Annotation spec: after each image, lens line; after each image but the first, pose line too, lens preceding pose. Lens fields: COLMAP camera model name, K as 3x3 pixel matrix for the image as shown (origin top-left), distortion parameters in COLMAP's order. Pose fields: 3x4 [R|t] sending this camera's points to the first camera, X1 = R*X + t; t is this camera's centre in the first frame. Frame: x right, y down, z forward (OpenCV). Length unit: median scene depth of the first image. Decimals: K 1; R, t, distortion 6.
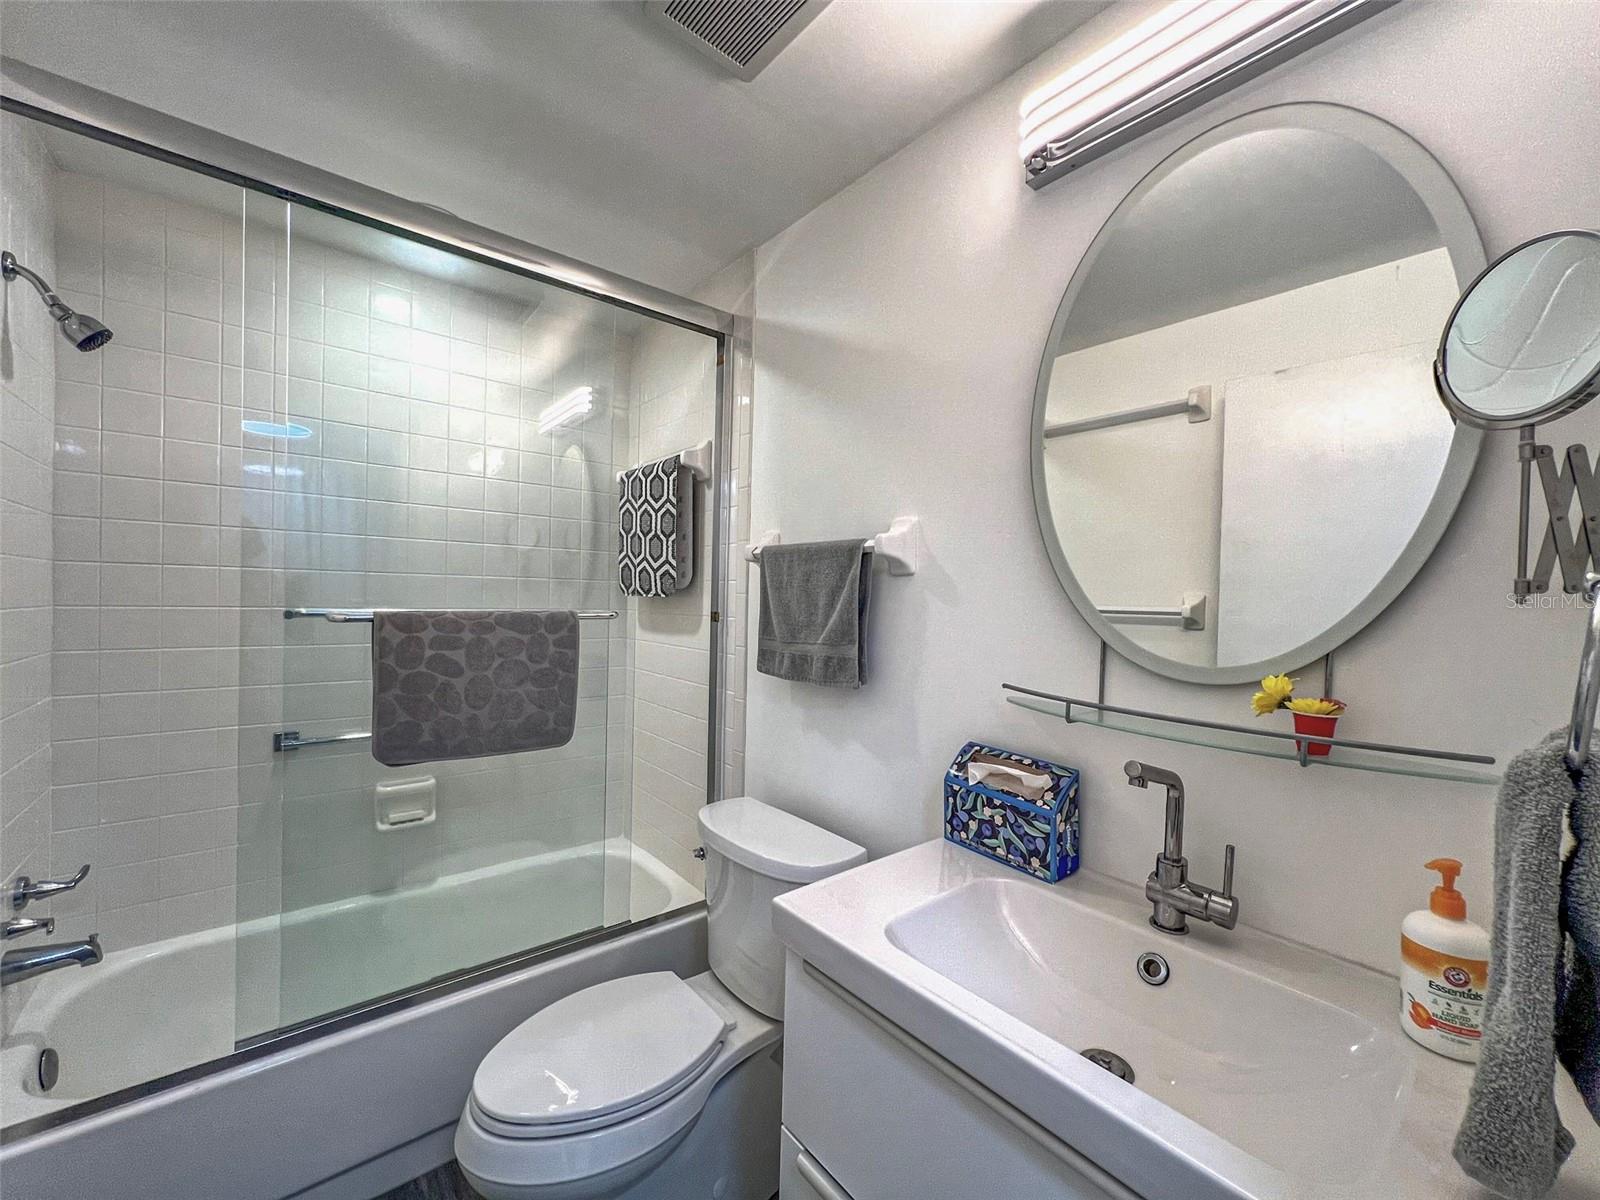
lens RADIAL K [[638.3, 0, 801.9], [0, 638.3, 594.4], [0, 0, 1]] dist [-0.003696, 0.000726]
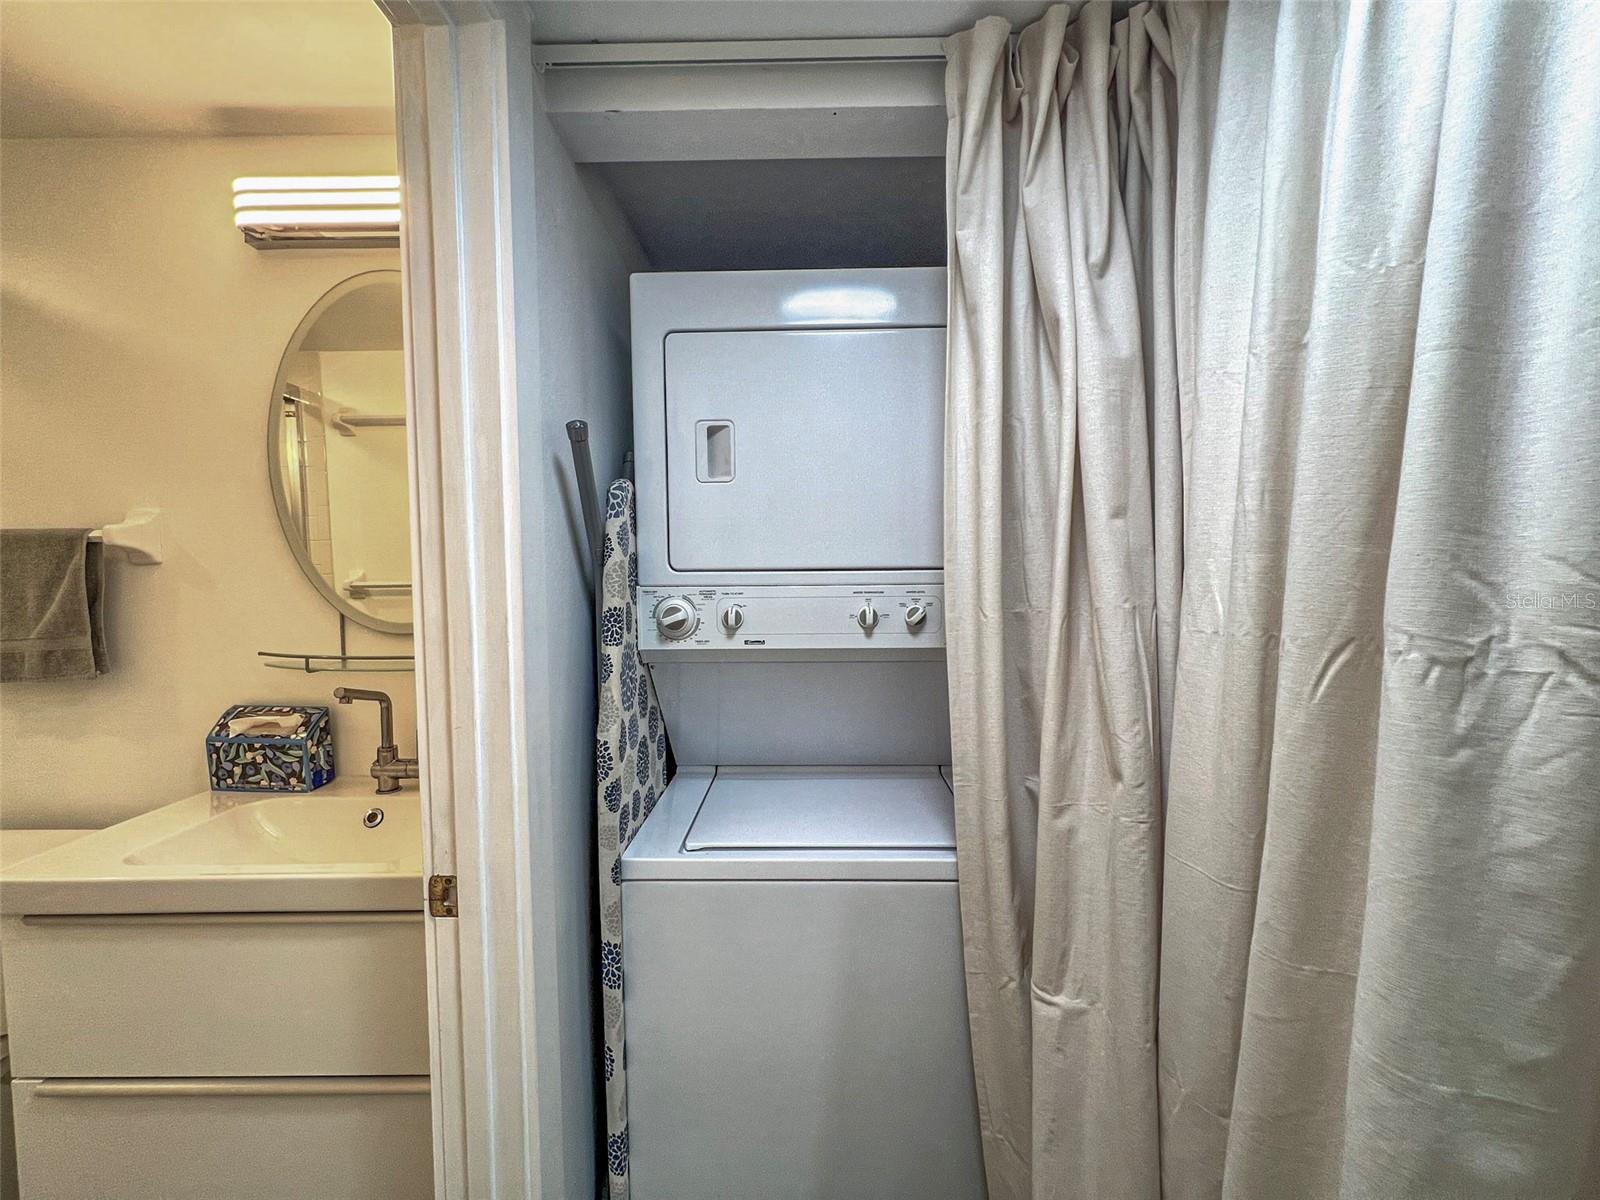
lens RADIAL K [[638.3, 0, 794.3], [0, 638.3, 594.7], [0, 0, 1]] dist [-0.003696, 0.000726]
pose [[0.637706, -0.069289, 0.767157, 0.038615], [0.023893, 0.997246, 0.070210, -0.034590], [-0.769909, -0.026444, 0.637605, -0.616334]]
